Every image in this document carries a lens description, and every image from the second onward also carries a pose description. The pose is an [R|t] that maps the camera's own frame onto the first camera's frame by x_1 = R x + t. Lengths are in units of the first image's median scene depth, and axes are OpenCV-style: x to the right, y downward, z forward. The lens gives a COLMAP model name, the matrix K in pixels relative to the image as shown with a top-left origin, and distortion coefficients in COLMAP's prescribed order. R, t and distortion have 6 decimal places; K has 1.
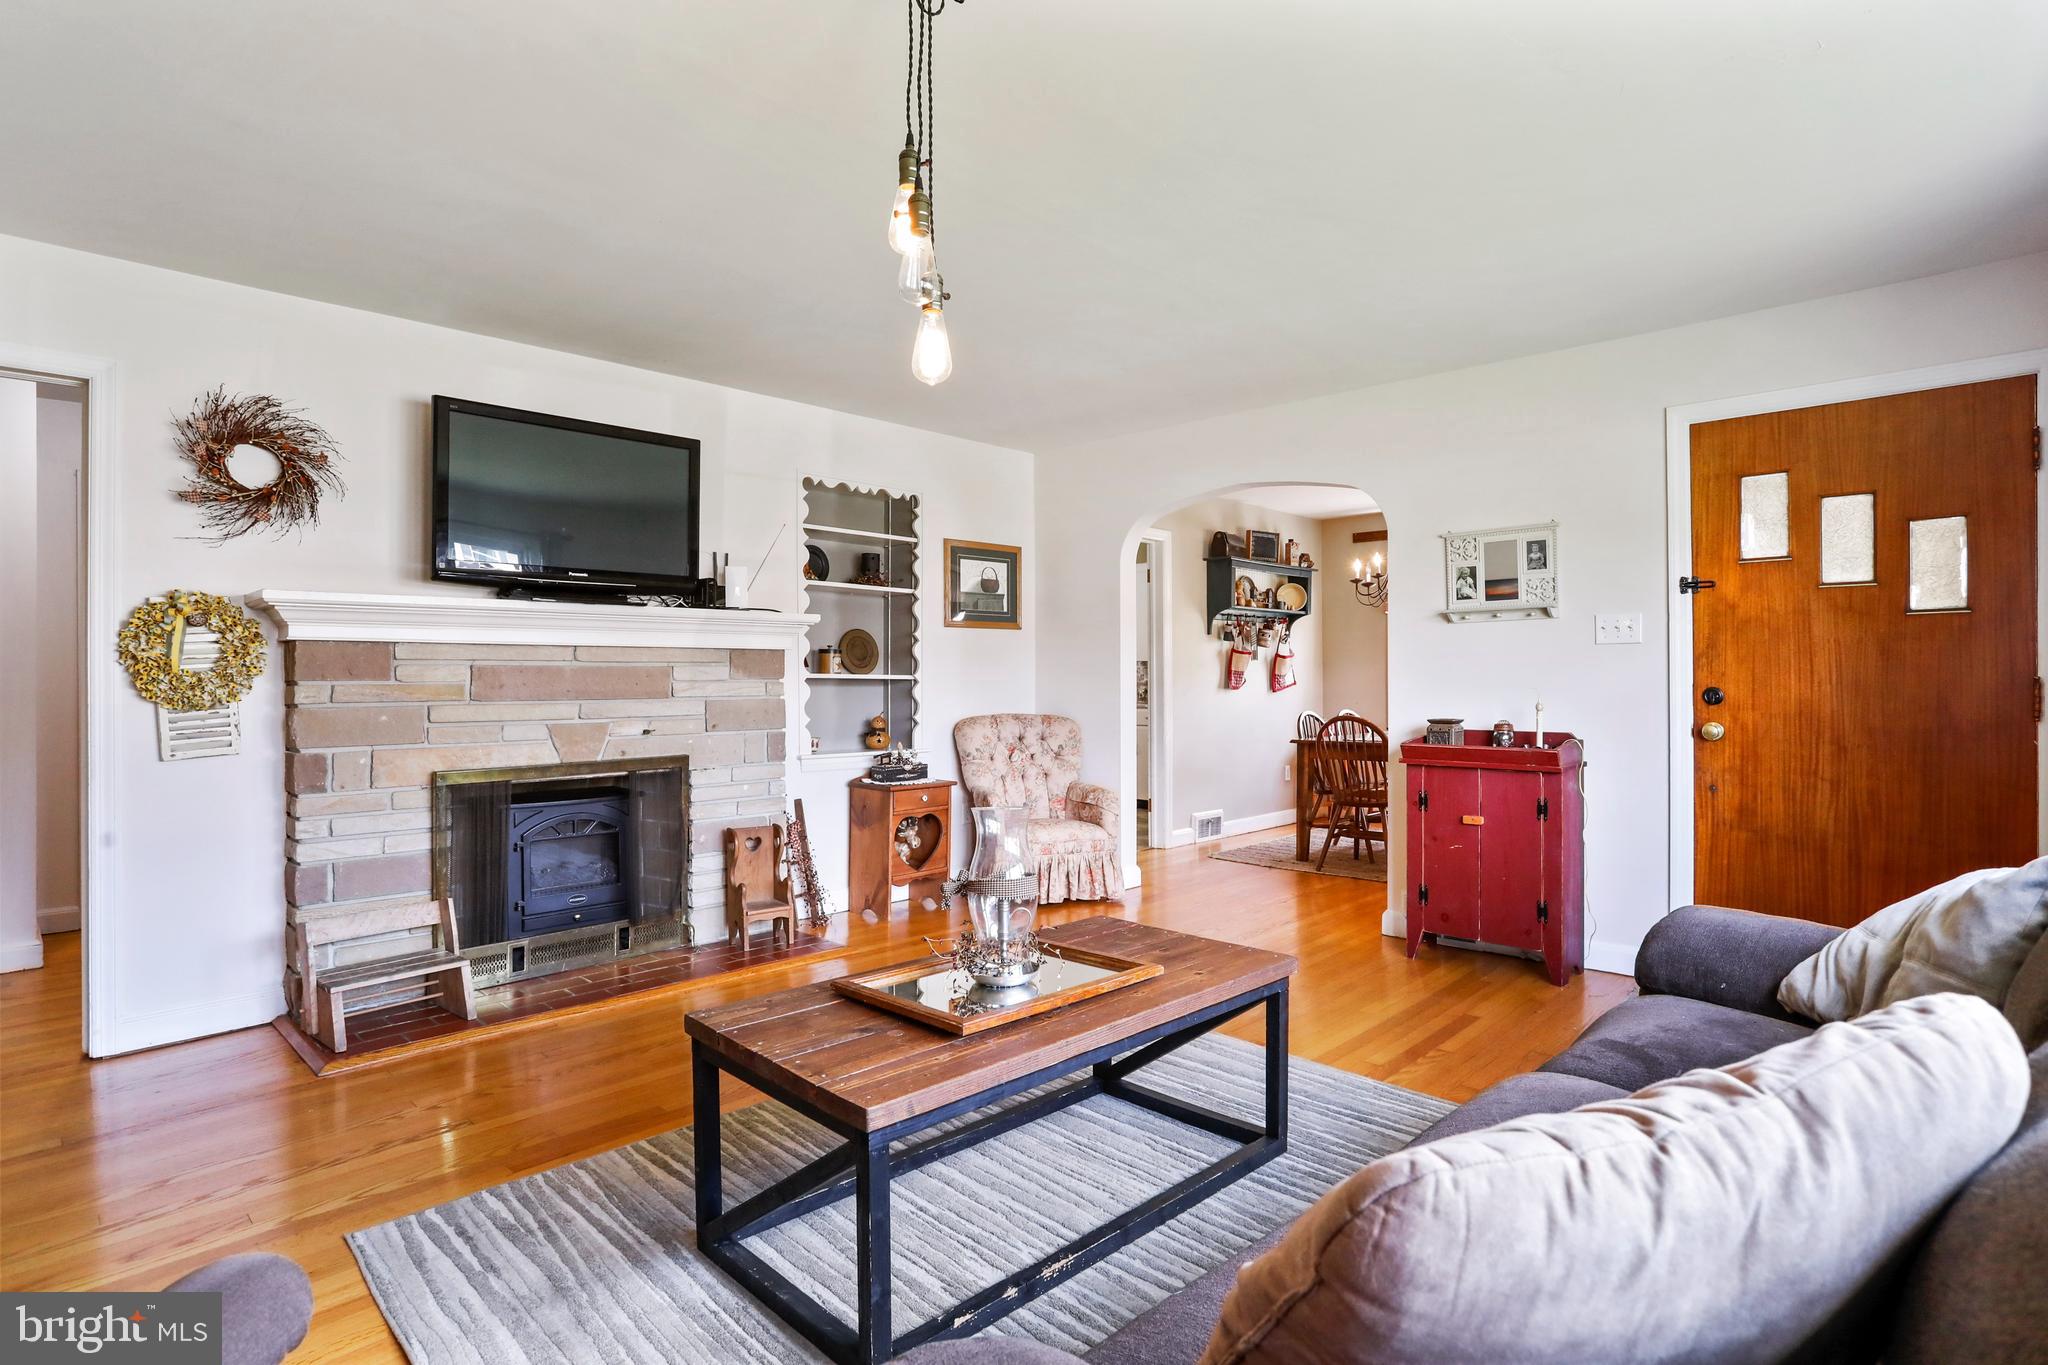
lens RADIAL K [[1044.9, 0, 1025.2], [0, 1044.9, 679.6], [0, 0, 1]] dist [-0.038040, 0.002556]
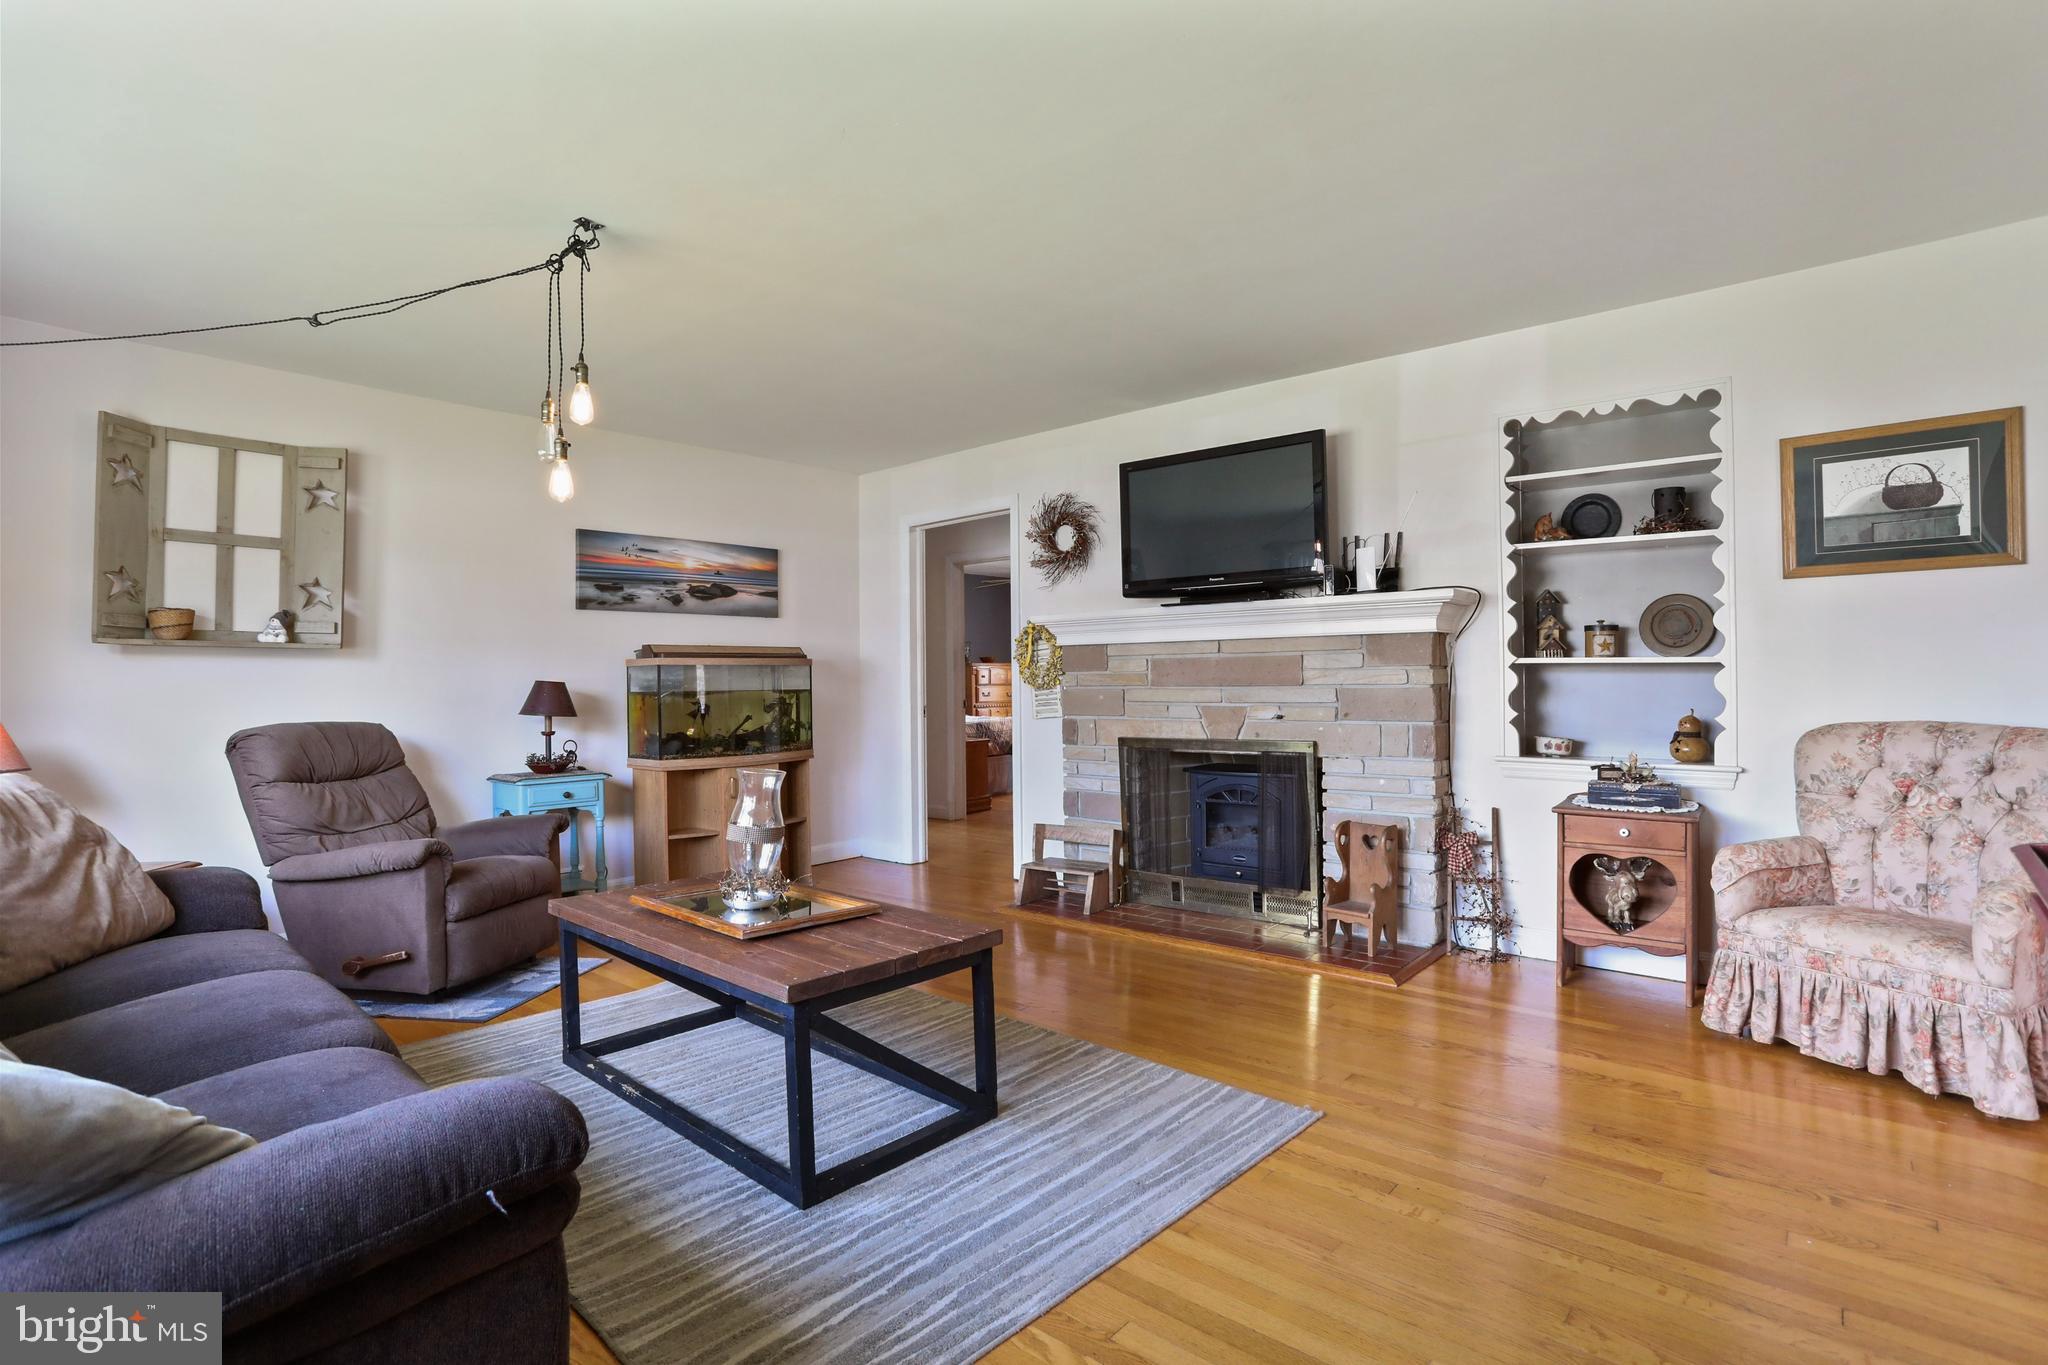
lens RADIAL K [[1002.0, 0, 1029.5], [0, 1002.0, 672.8], [0, 0, 1]] dist [-0.040736, 0.021075]
pose [[0.065629, -0.003240, -0.997839, 0.649579], [0.009204, 0.999954, -0.002642, 0.005084], [0.997802, -0.009011, 0.065656, 0.672411]]
